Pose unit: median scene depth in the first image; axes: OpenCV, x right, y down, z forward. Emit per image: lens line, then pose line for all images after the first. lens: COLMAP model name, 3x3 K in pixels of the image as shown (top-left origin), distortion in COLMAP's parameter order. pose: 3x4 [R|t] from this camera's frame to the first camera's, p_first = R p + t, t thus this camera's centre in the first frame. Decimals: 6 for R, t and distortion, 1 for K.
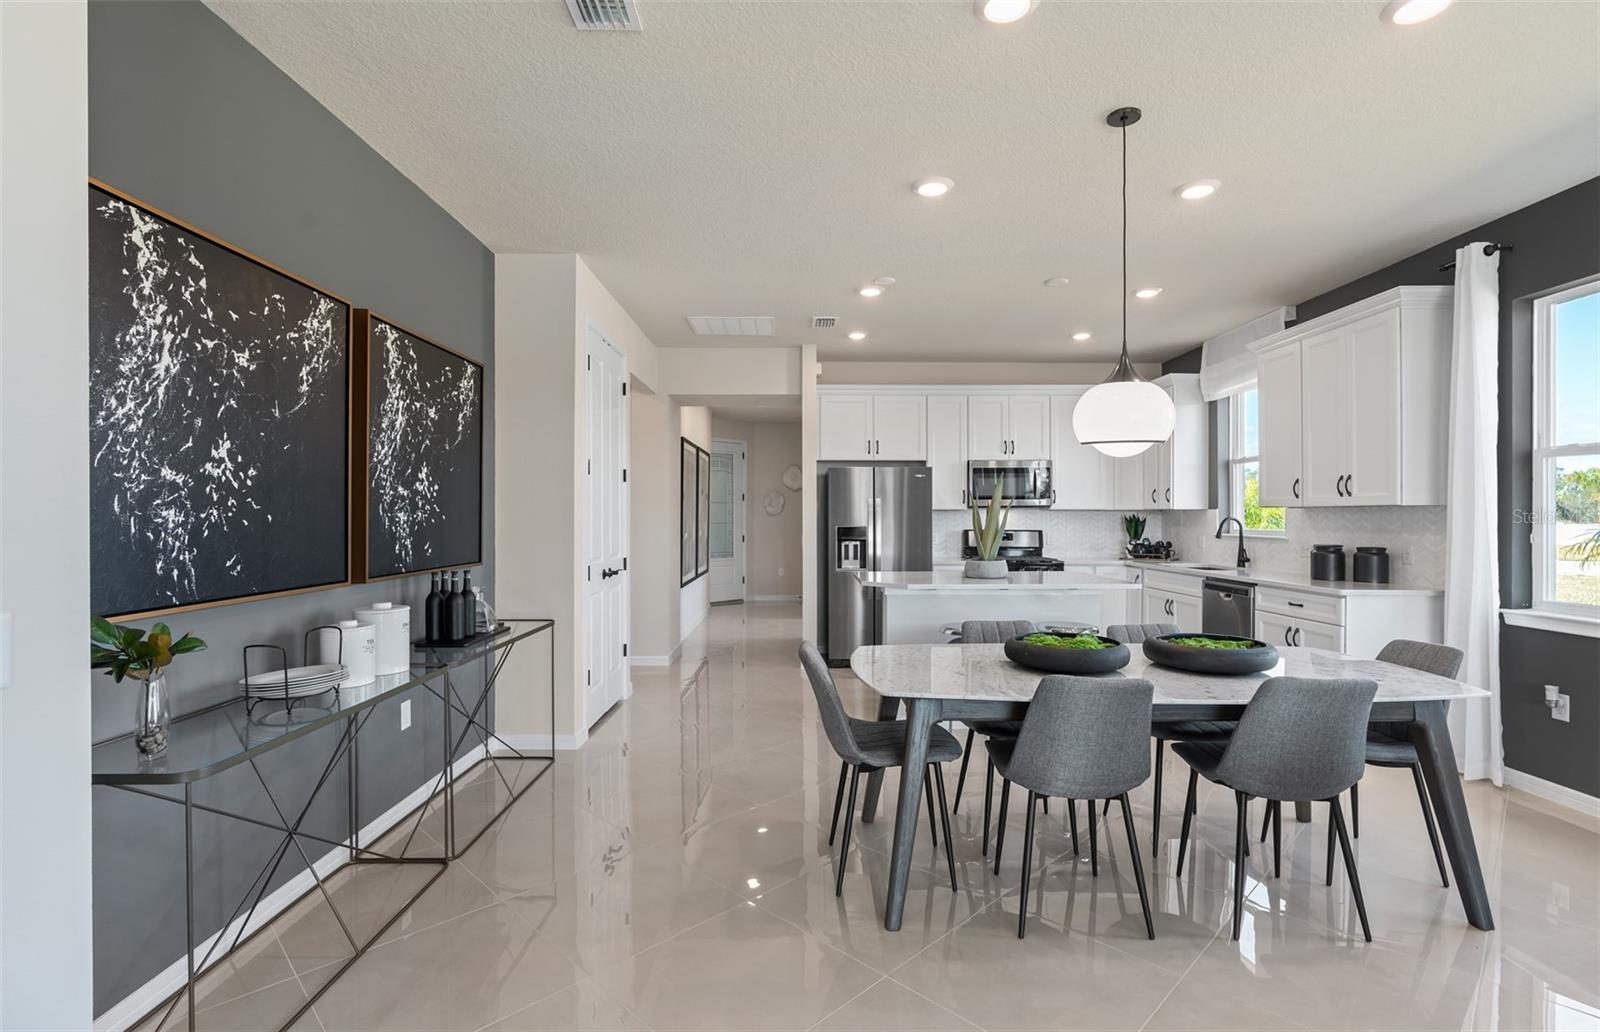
lens RADIAL K [[743.4, 0, 797.7], [0, 743.4, 518.0], [0, 0, 1]] dist [-0.001309, 0.002254]
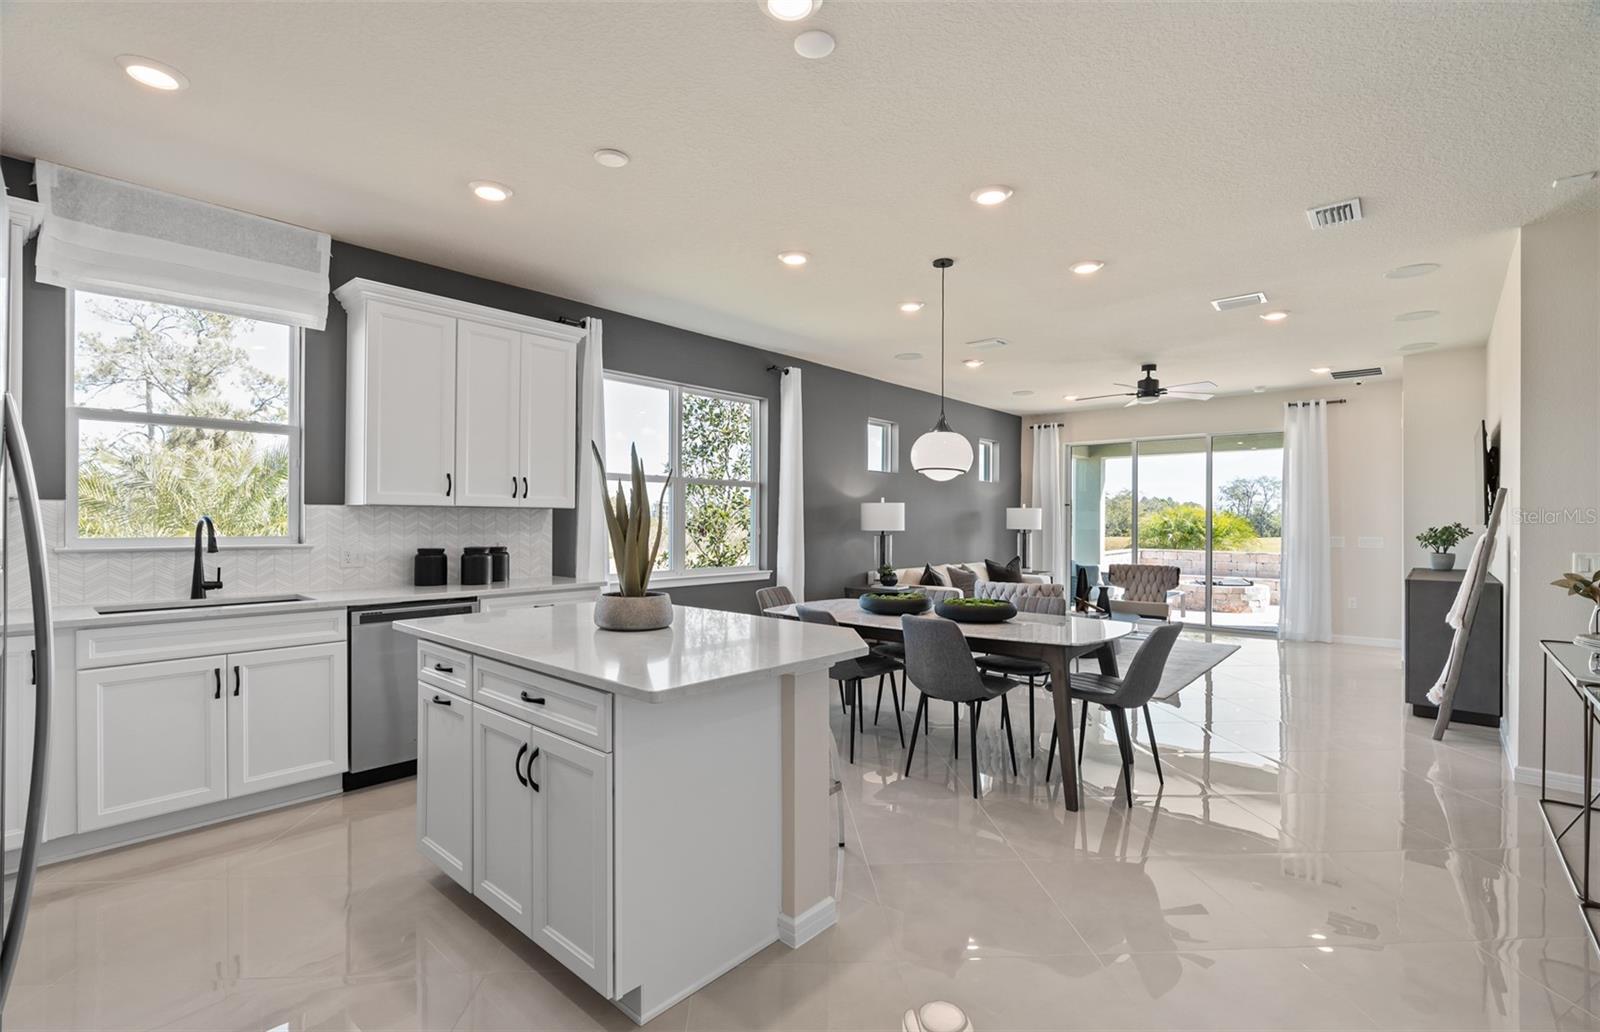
lens RADIAL K [[721.1, 0, 802.3], [0, 721.1, 516.2], [0, 0, 1]] dist [-0.008992, 0.004806]
pose [[-0.754581, 0.001759, 0.656205, -0.202013], [-0.003301, 0.999974, -0.006477, 0.001073], [-0.656199, -0.007054, -0.754555, 1.433739]]
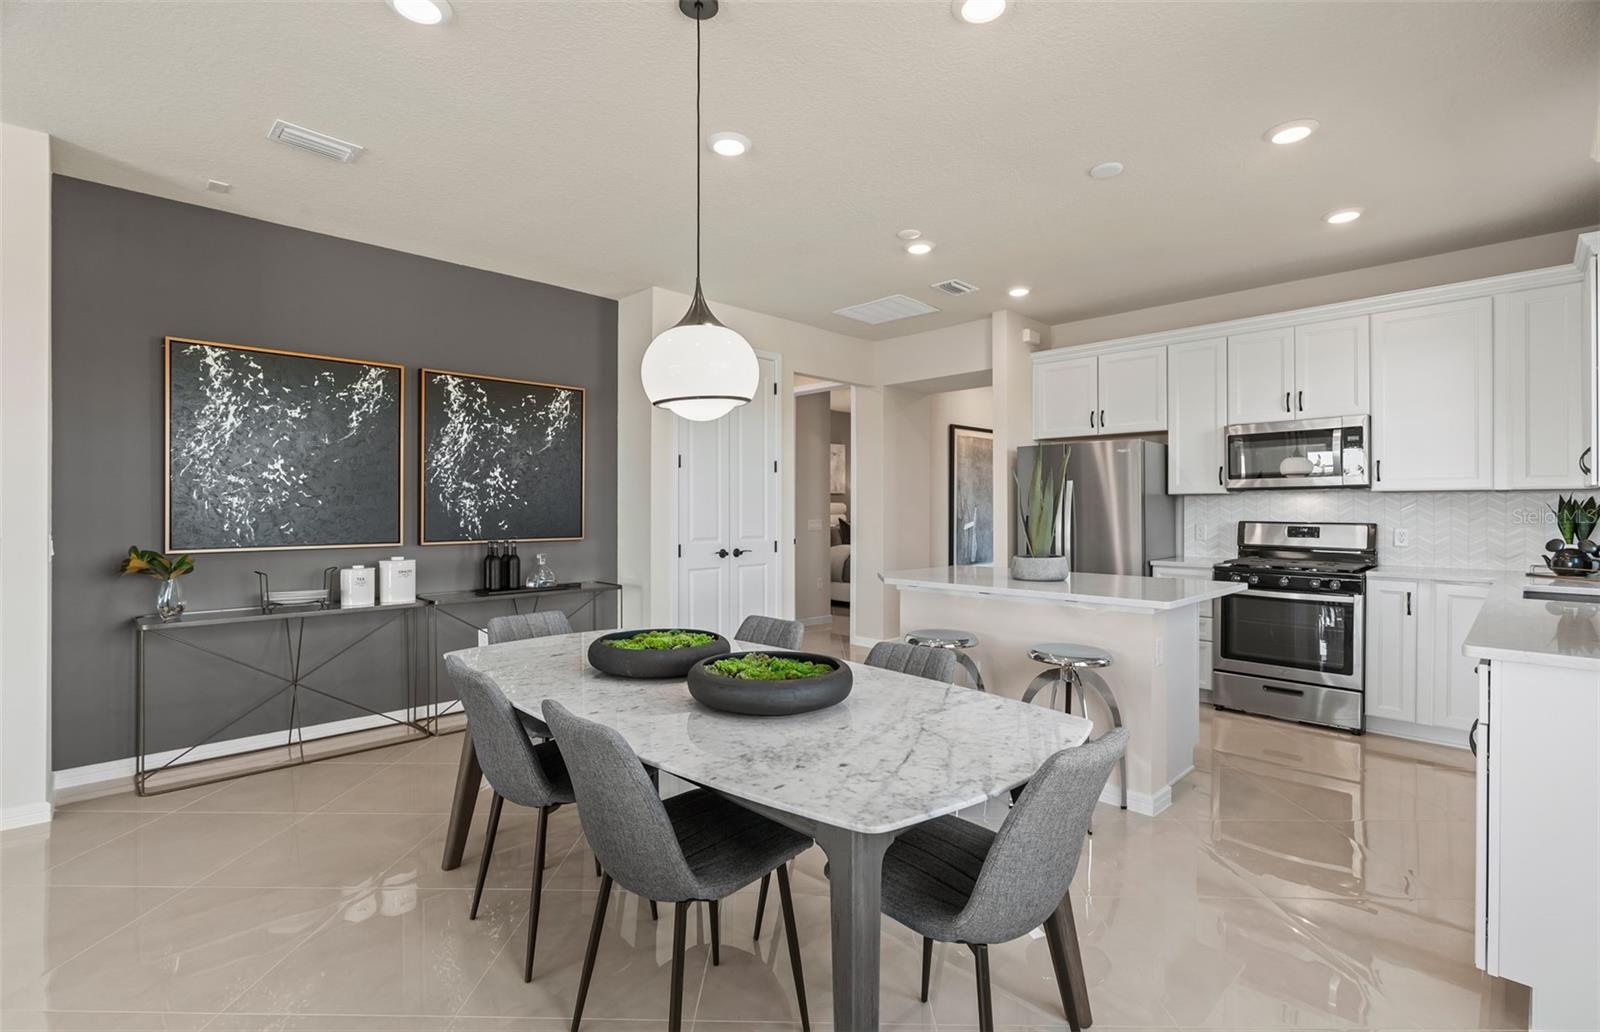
lens RADIAL K [[721.1, 0, 796.1], [0, 721.1, 503.8], [0, 0, 1]] dist [-0.008992, 0.004806]
pose [[0.704685, -0.005563, -0.709498, 0.659029], [-0.001387, 0.999957, -0.009218, 0.009190], [0.709518, 0.007480, 0.704647, 0.317837]]
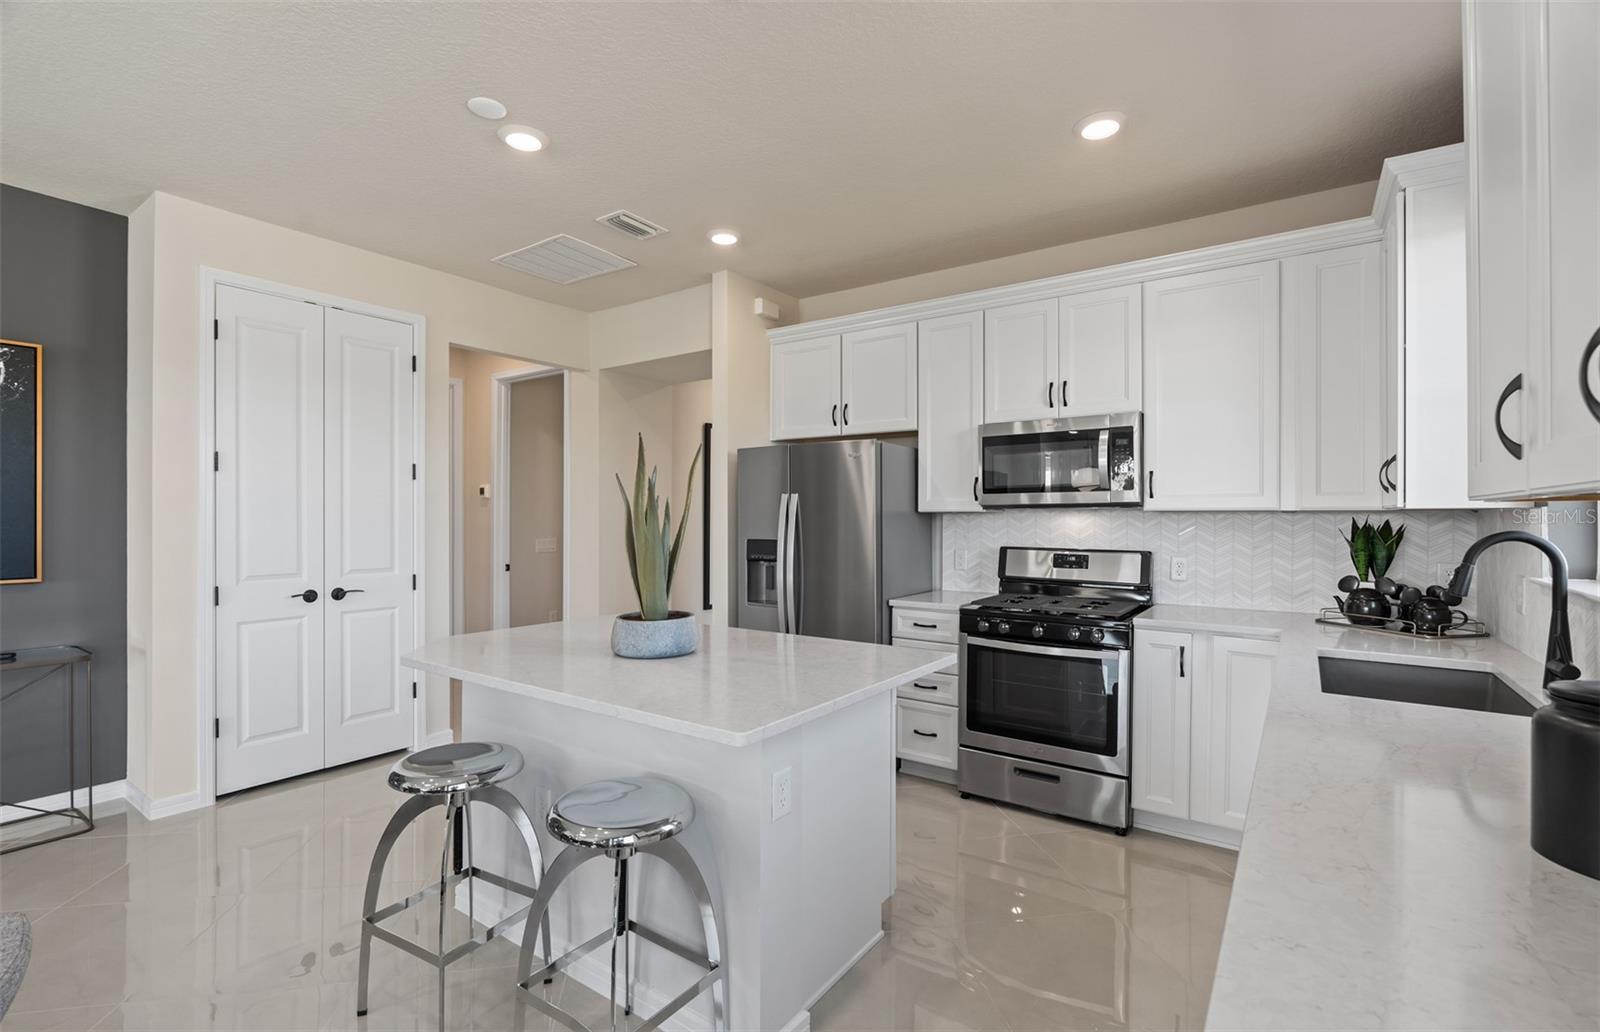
lens RADIAL K [[721.1, 0, 792.5], [0, 721.1, 515.4], [0, 0, 1]] dist [-0.008992, 0.004806]
pose [[0.818429, -0.000994, -0.574607, 0.650358], [-0.001017, 0.999994, -0.003177, -0.010063], [0.574607, 0.003185, 0.818424, 0.720180]]
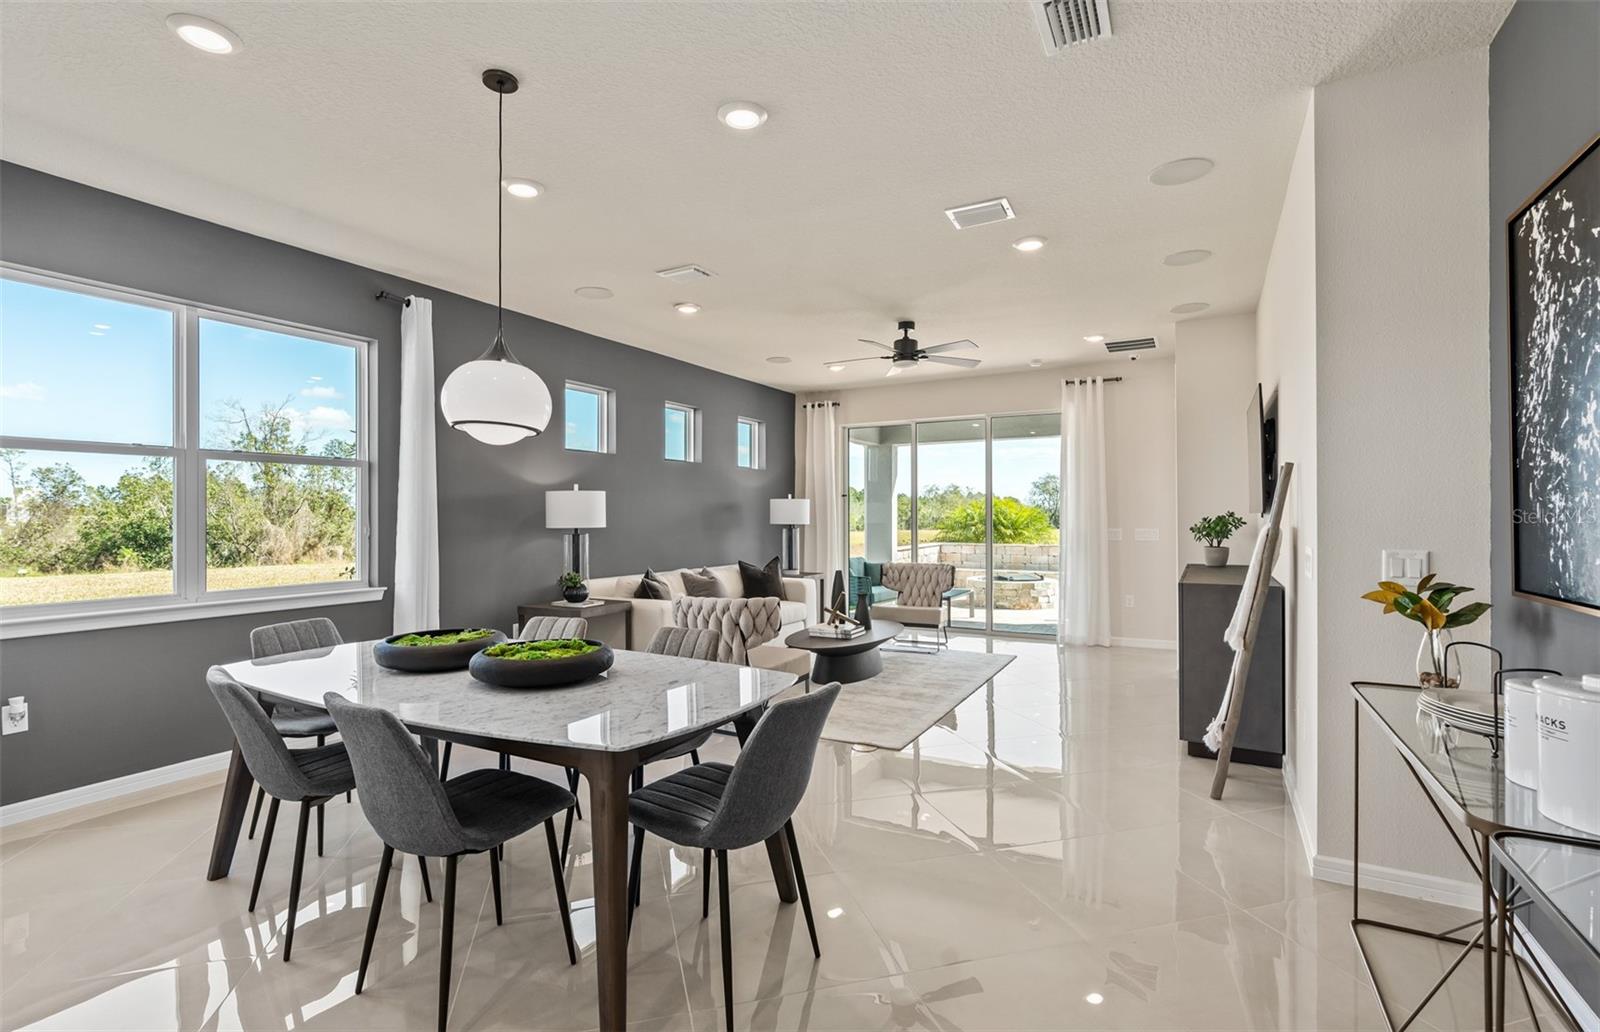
lens RADIAL K [[721.1, 0, 801.6], [0, 721.1, 510.0], [0, 0, 1]] dist [-0.008992, 0.004806]
pose [[-0.876083, 0.008922, 0.482078, -0.198030], [0.005174, 0.999945, -0.009105, 0.005237], [-0.482133, -0.005483, -0.876081, 0.986860]]
